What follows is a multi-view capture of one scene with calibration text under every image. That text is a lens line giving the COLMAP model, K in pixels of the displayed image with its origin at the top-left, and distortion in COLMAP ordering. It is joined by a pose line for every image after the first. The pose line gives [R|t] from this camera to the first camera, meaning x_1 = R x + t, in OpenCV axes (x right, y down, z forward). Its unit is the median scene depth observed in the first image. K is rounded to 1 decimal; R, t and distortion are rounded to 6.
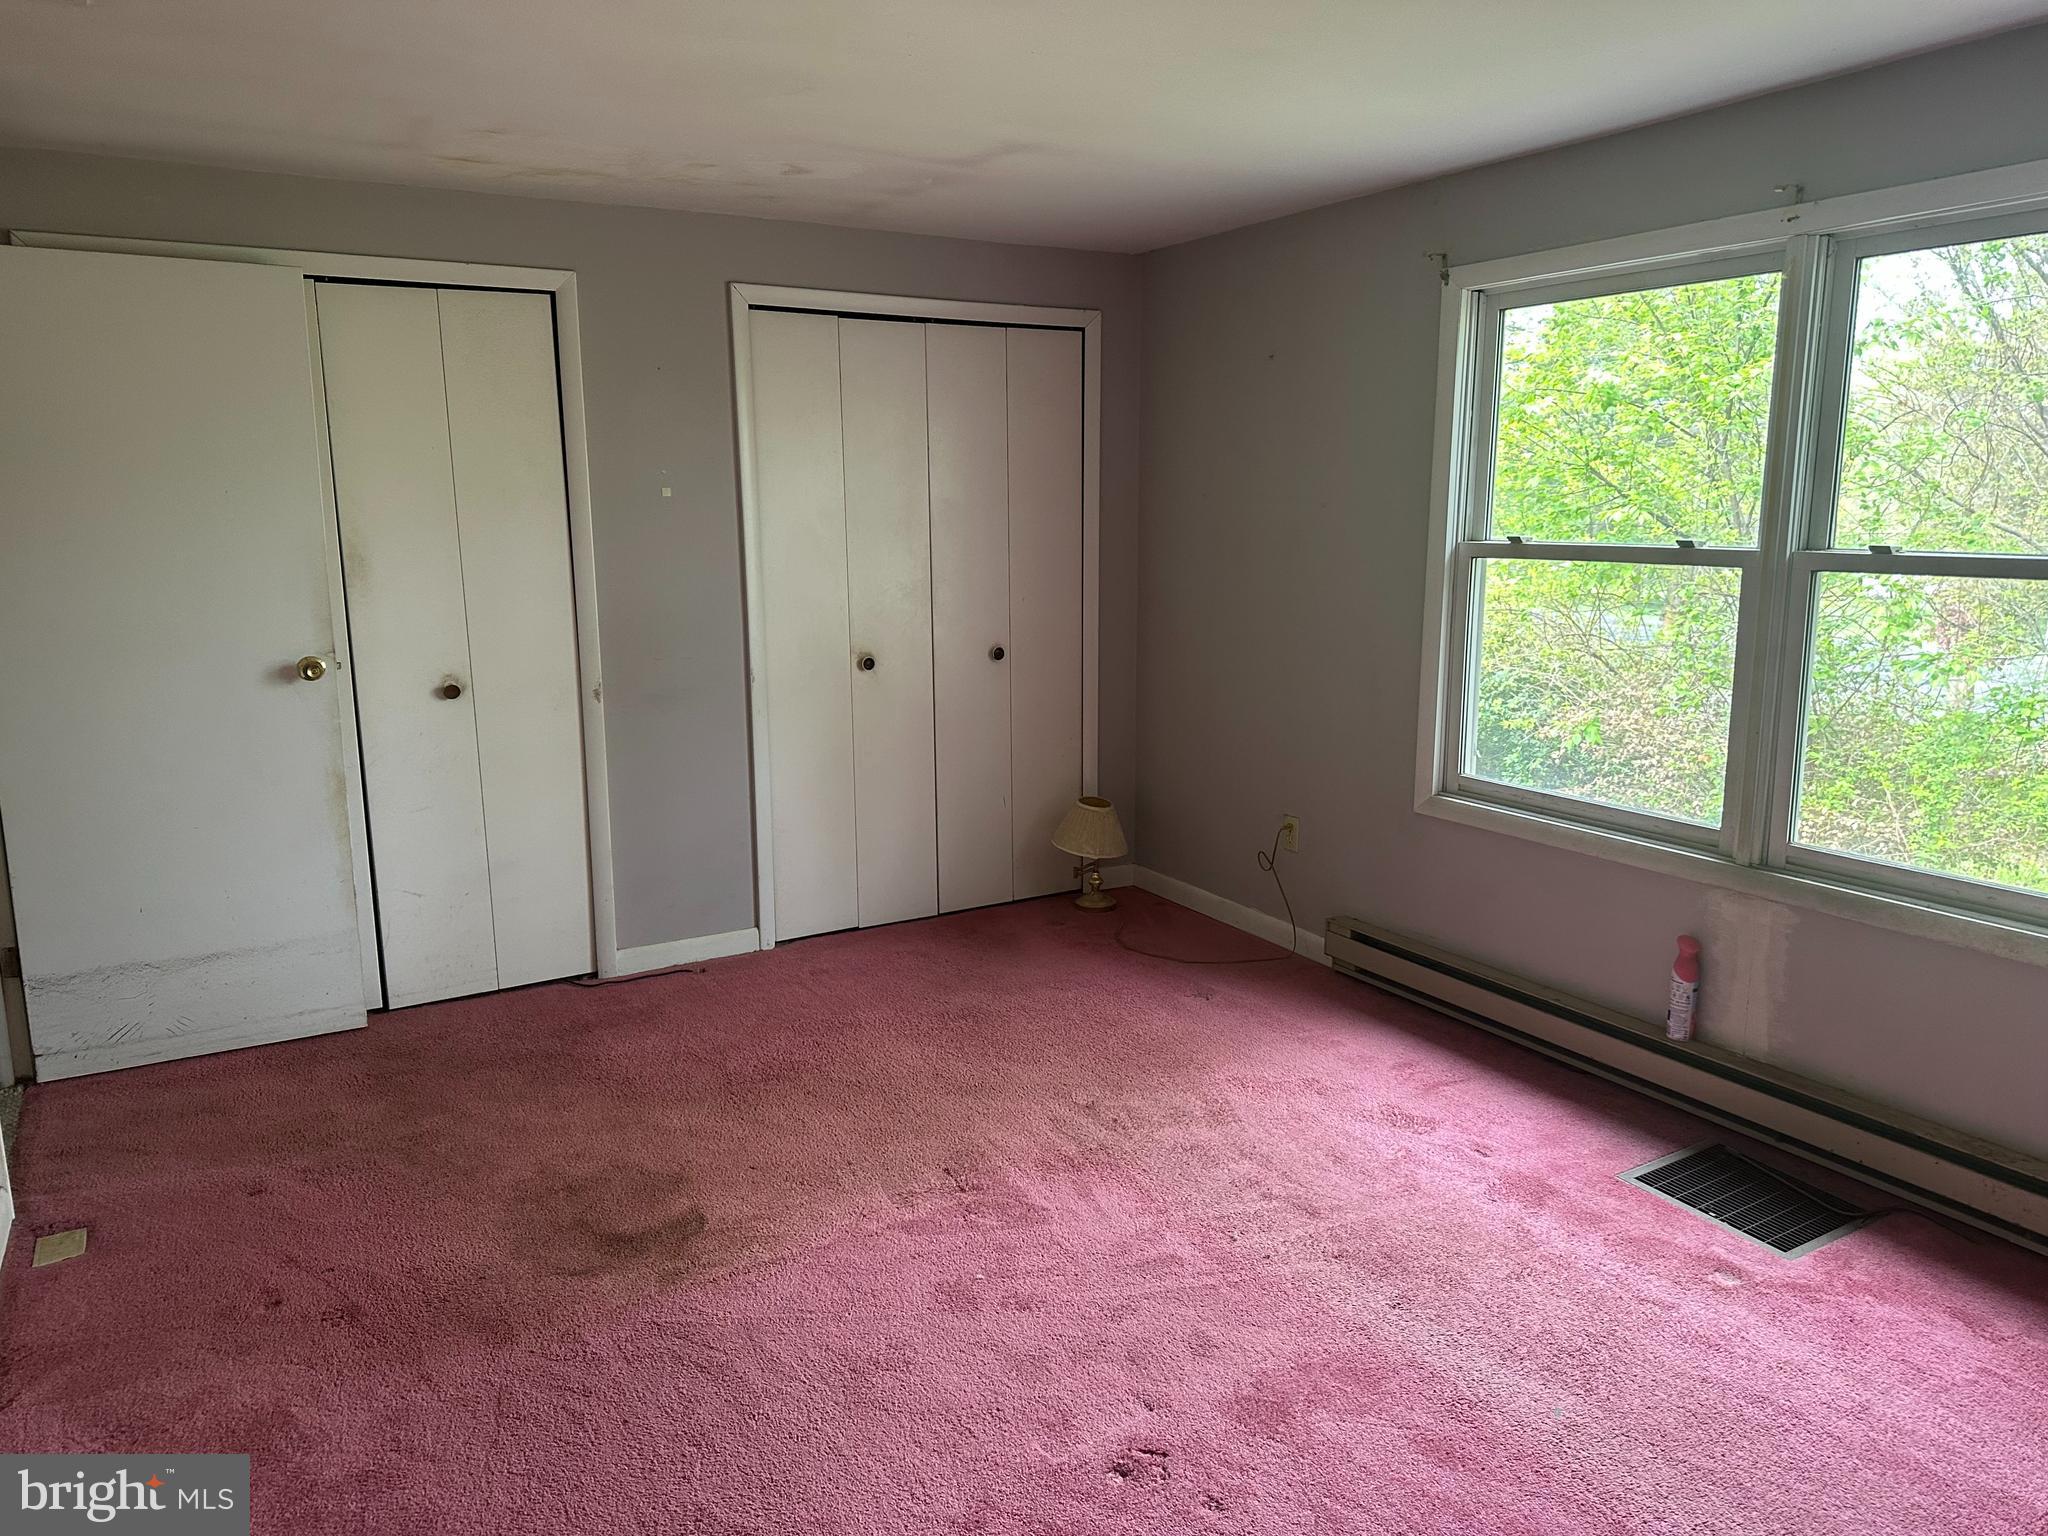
lens RADIAL K [[1430.9, 0, 1036.1], [0, 1430.9, 766.2], [0, 0, 1]] dist [0.040182, -0.050113]
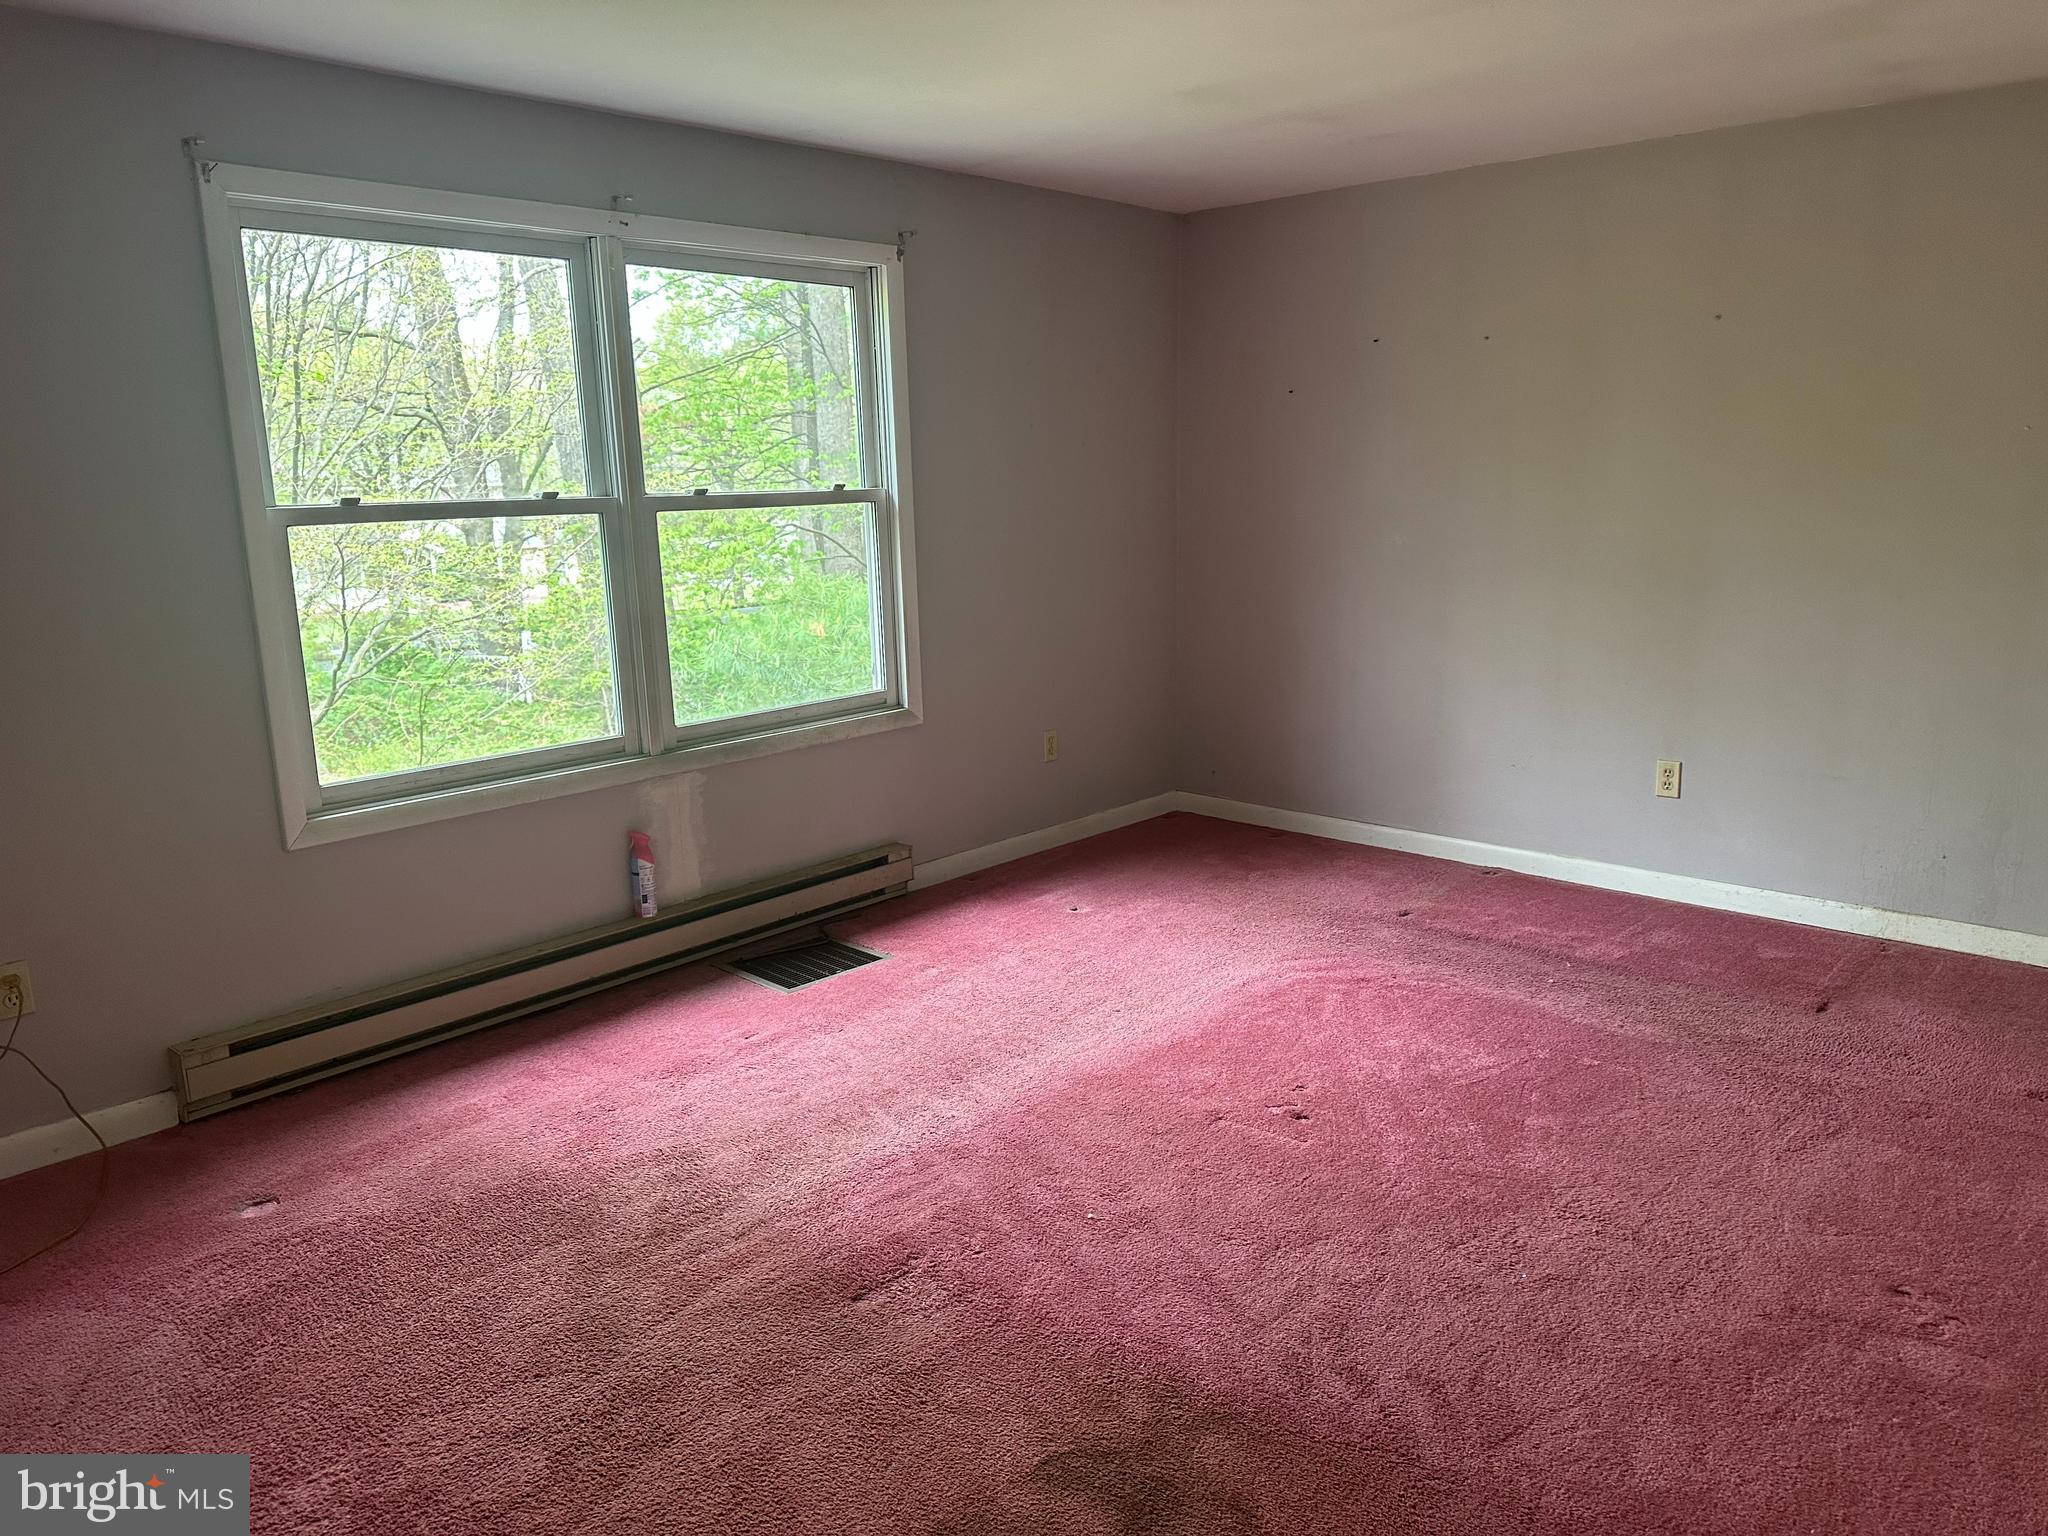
lens RADIAL K [[1430.9, 0, 1039.7], [0, 1430.9, 776.6], [0, 0, 1]] dist [0.040182, -0.050113]
pose [[-0.289274, -0.207527, 0.934480, -0.758044], [0.189433, 0.944500, 0.268392, -0.182431], [-0.938315, 0.254661, -0.233907, 0.992816]]
